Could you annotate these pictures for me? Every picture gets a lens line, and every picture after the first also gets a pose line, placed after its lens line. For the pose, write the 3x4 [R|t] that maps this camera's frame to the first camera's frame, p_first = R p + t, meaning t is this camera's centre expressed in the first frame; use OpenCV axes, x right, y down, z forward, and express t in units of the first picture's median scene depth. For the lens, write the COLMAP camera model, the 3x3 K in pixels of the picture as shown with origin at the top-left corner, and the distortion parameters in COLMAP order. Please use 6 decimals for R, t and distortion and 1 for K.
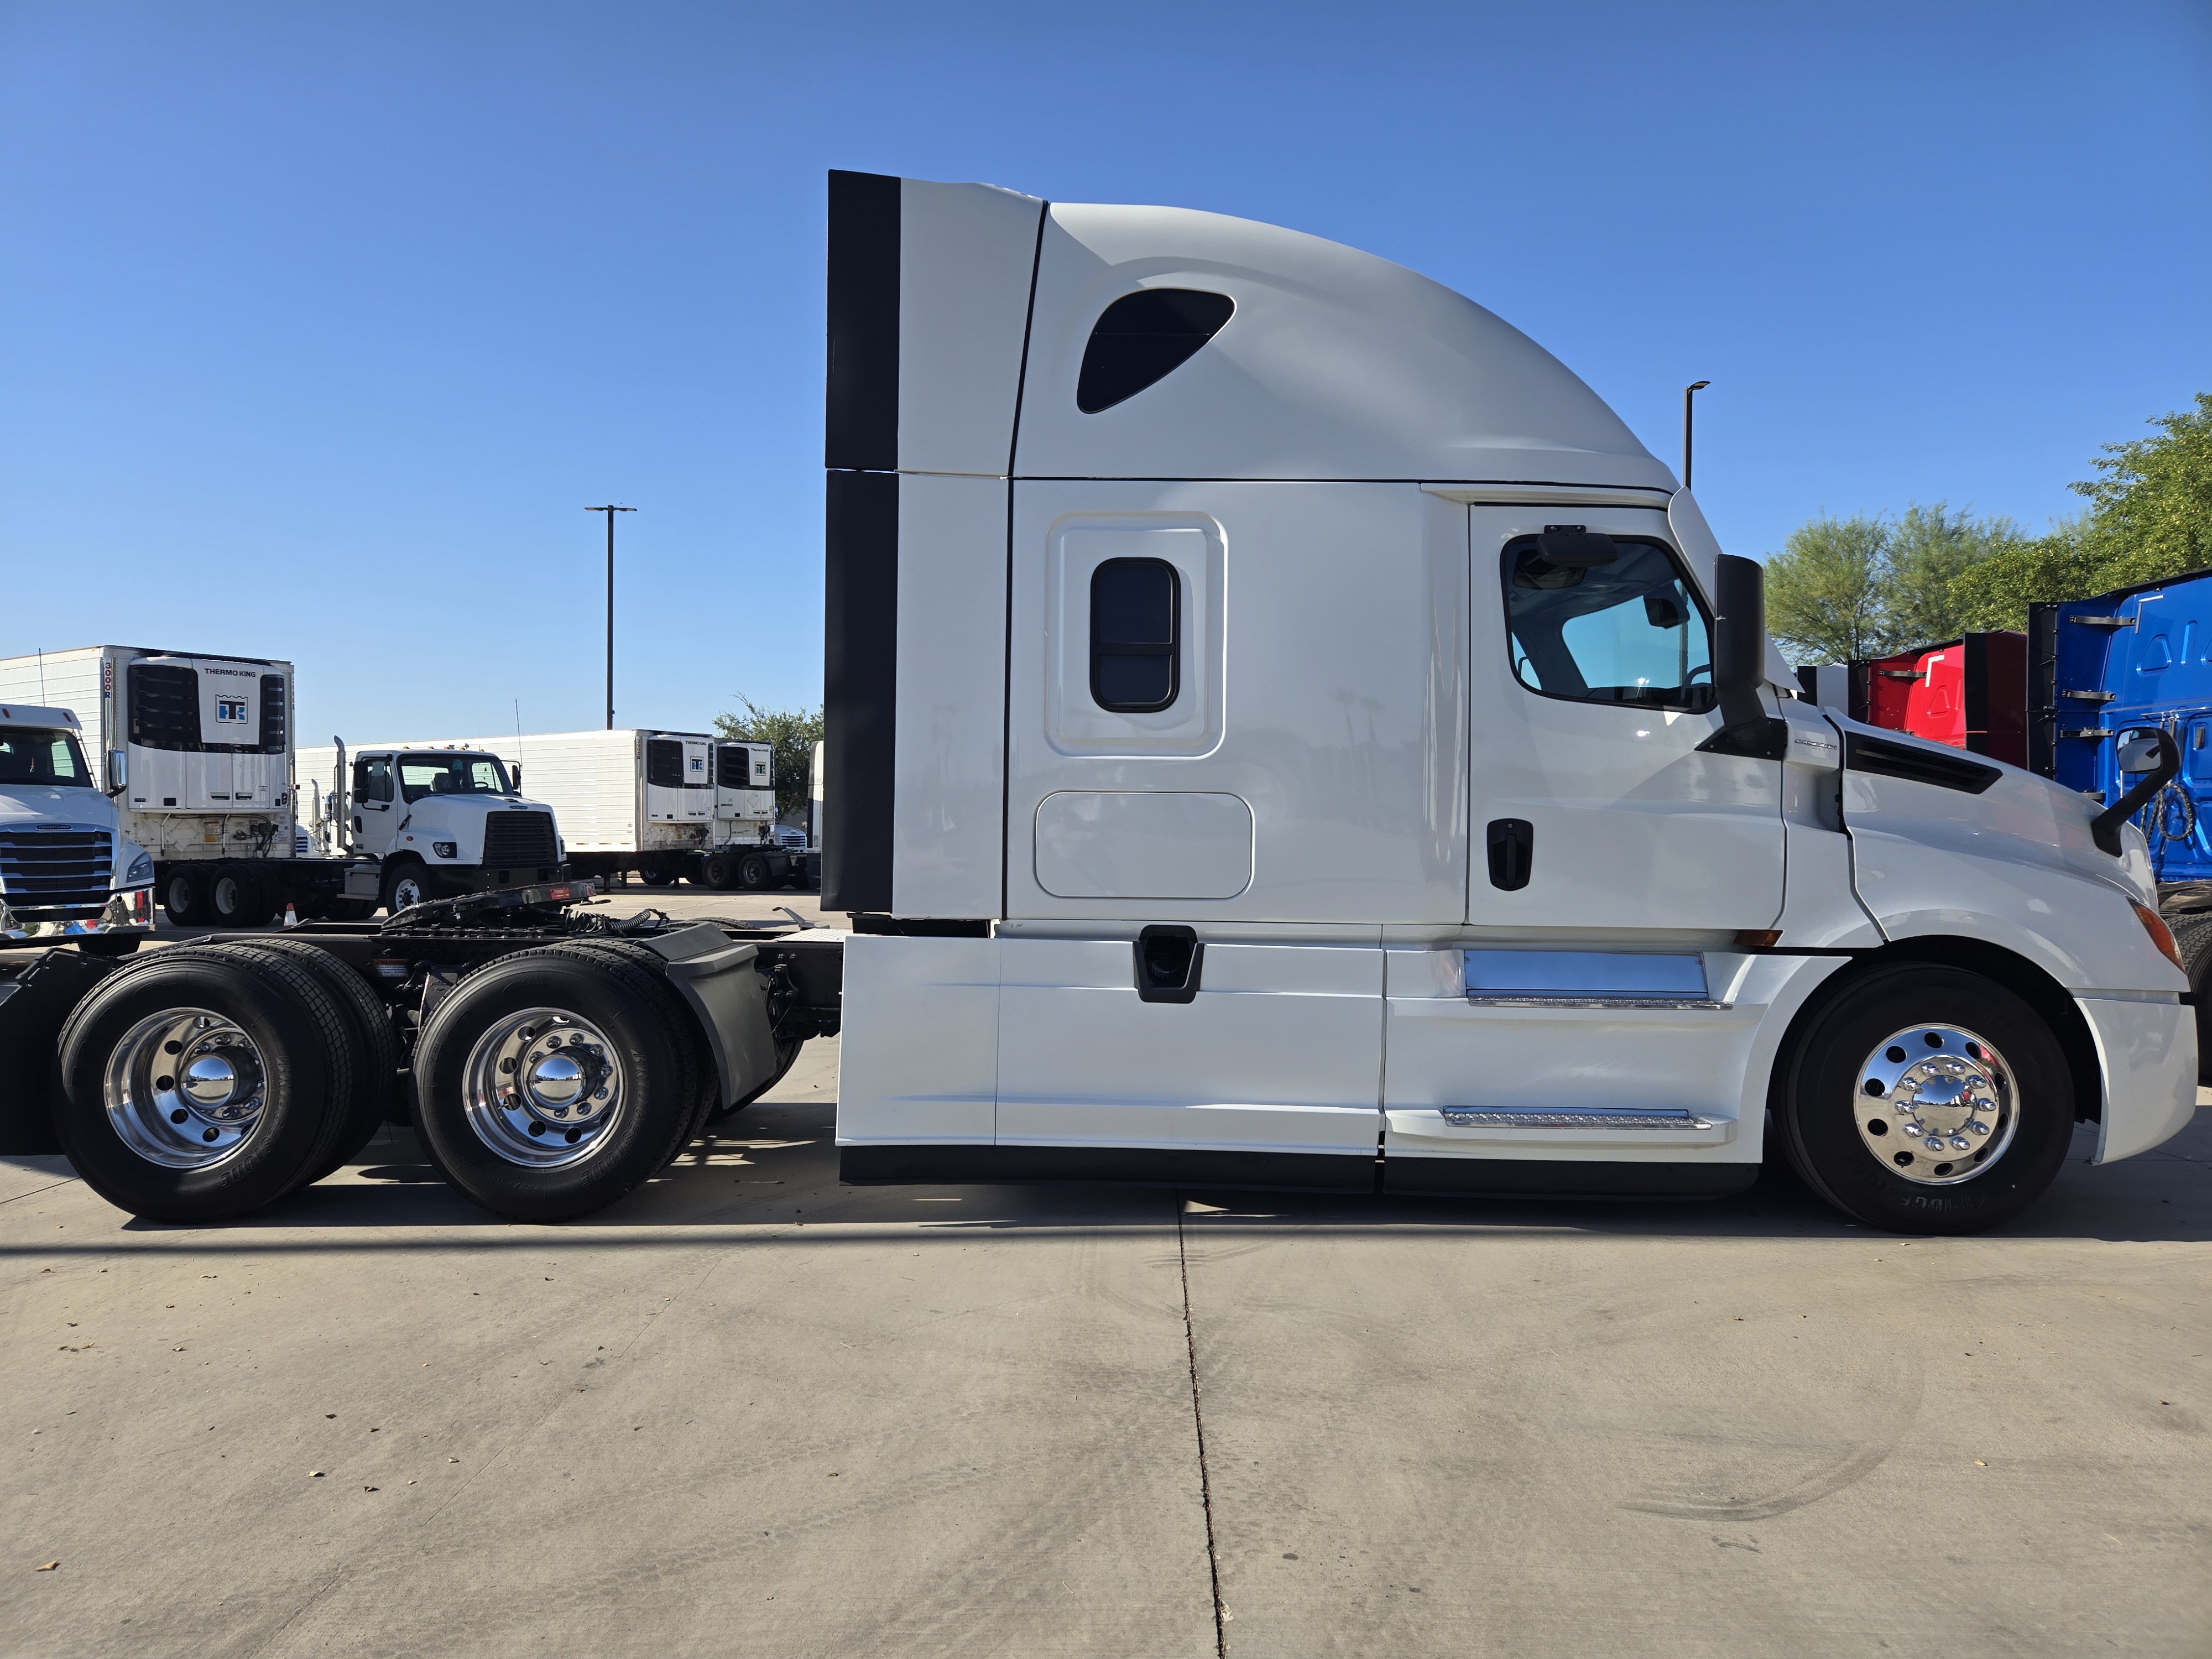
lens RADIAL K [[1468.9, 0, 1106.0], [0, 1468.9, 829.5], [0, 0, 1]] dist [0.034604, 0.001025]
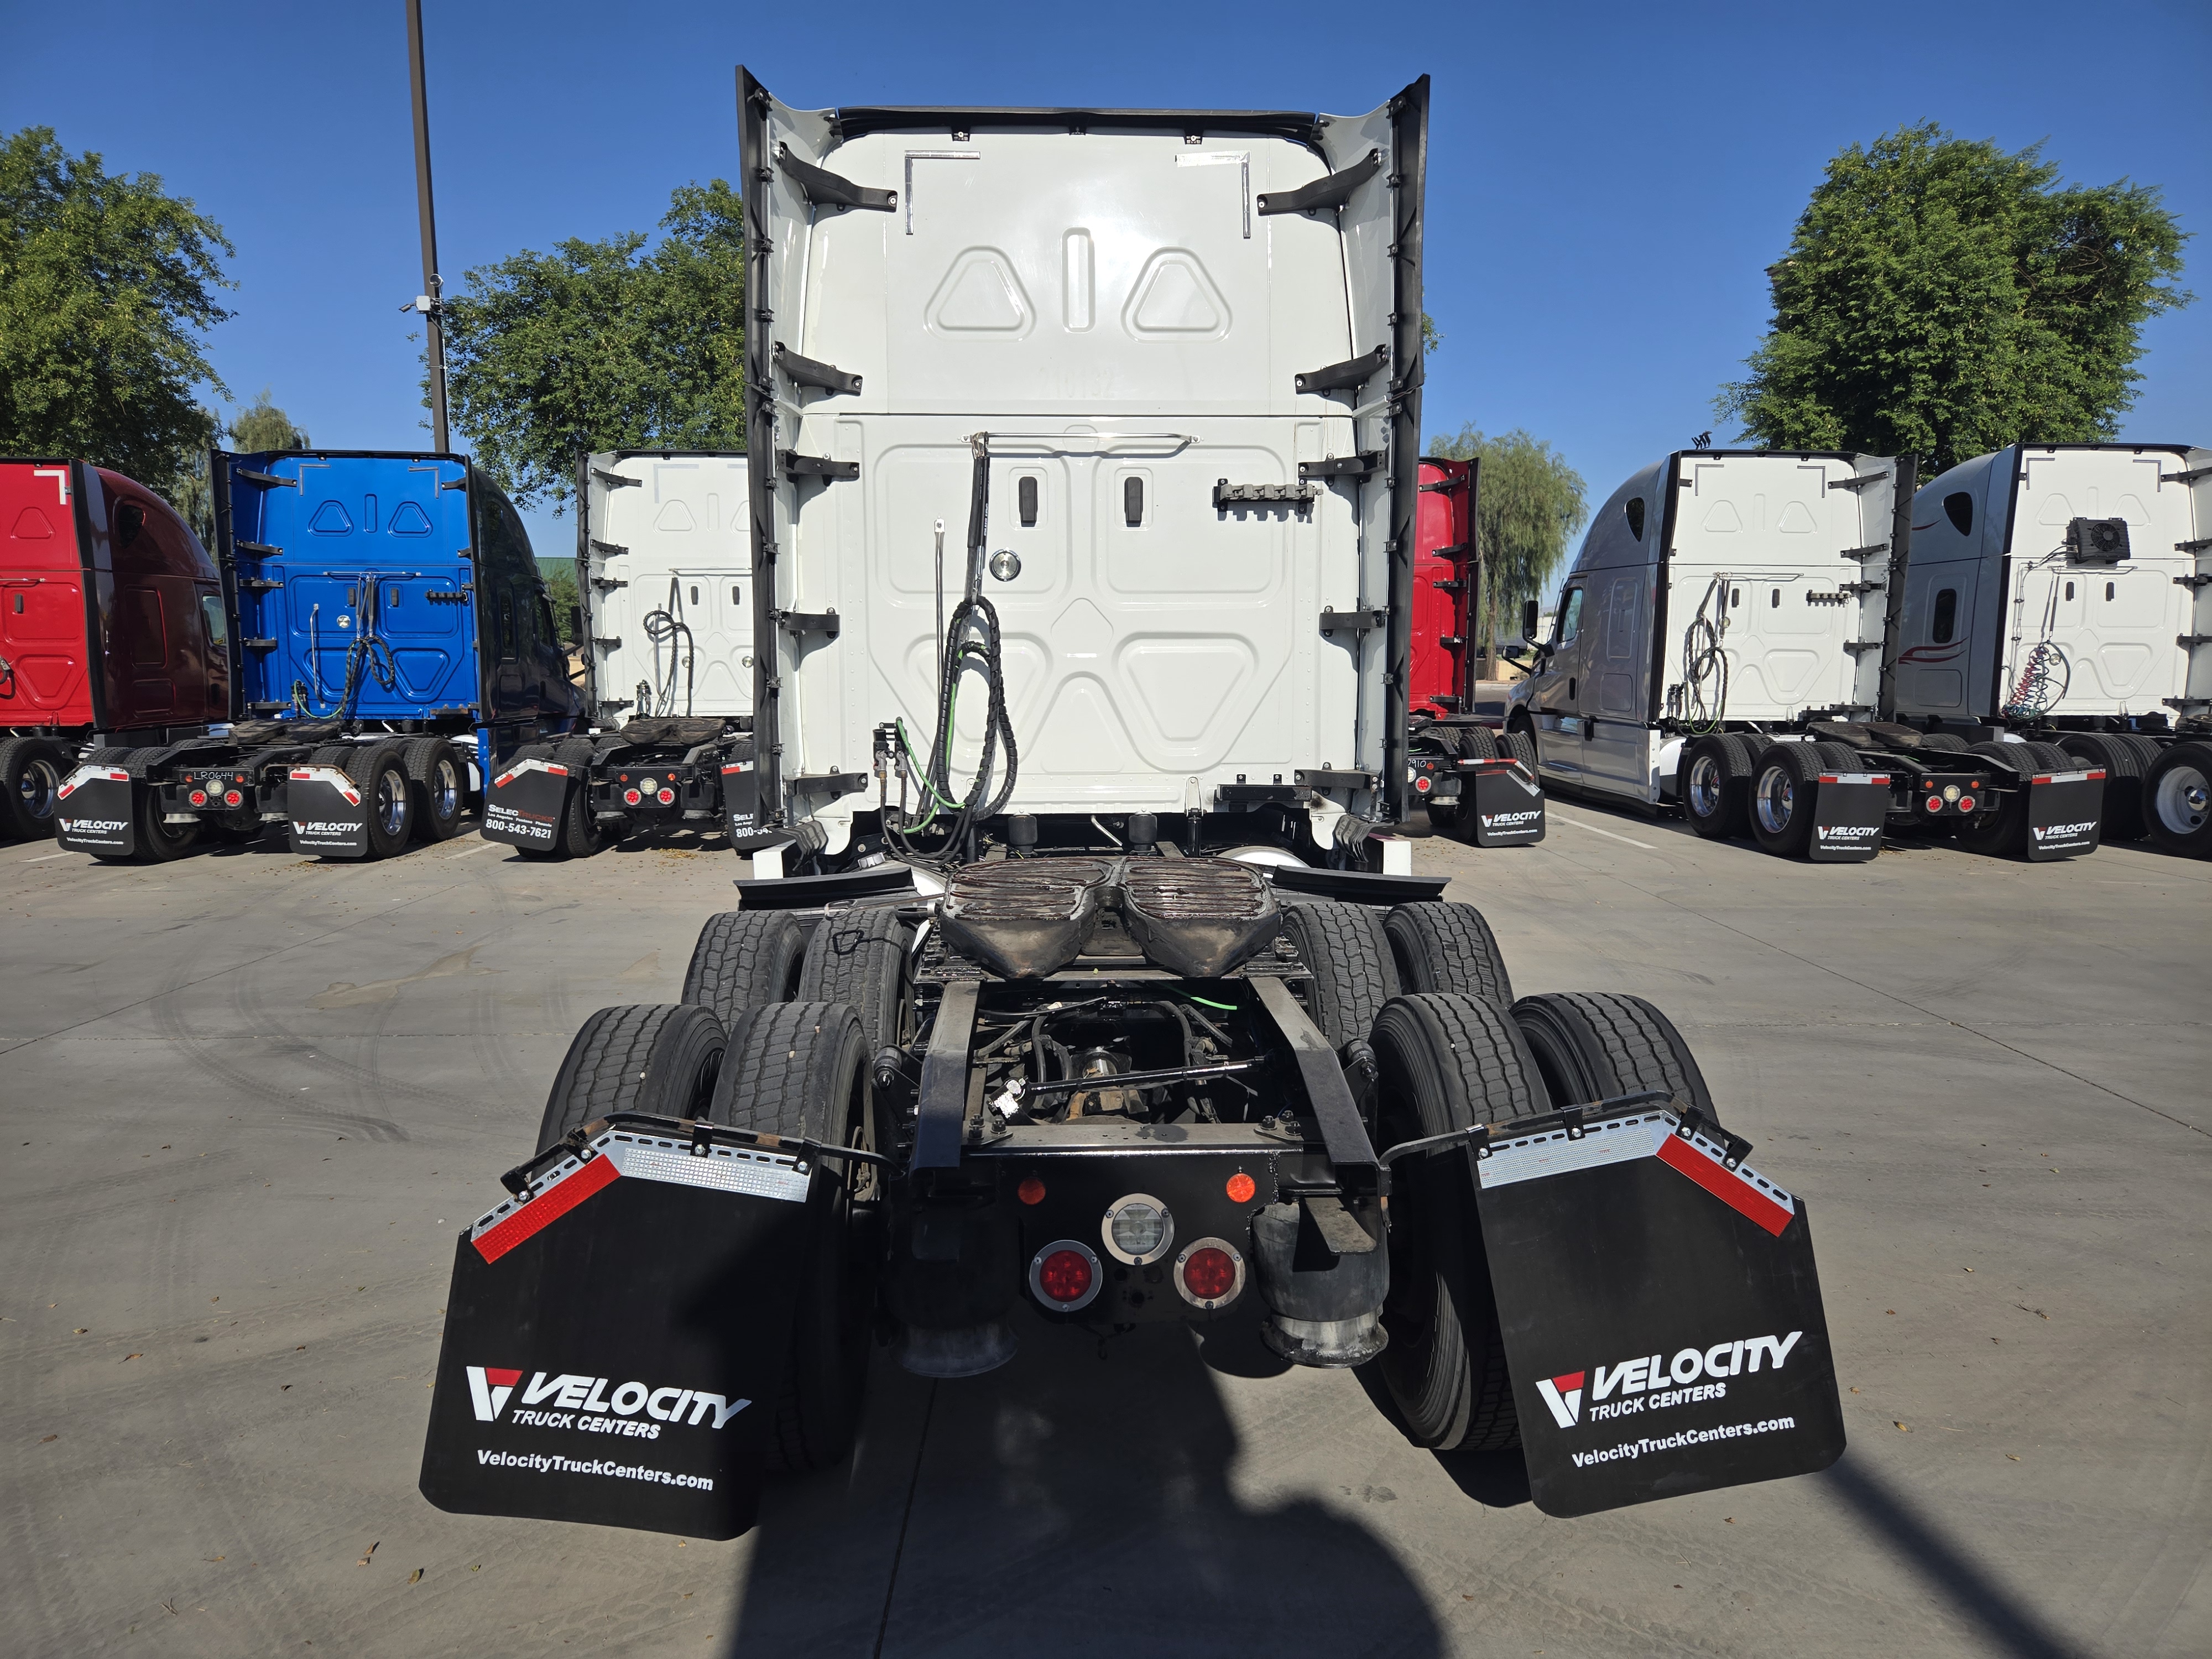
lens RADIAL K [[1468.9, 0, 1106.0], [0, 1468.9, 829.5], [0, 0, 1]] dist [0.034604, 0.001025]
pose [[-0.028750, -0.128781, 0.991256, -0.117639], [0.002937, 0.991651, 0.128917, -0.007095], [-0.999582, 0.006618, -0.028131, 0.119777]]
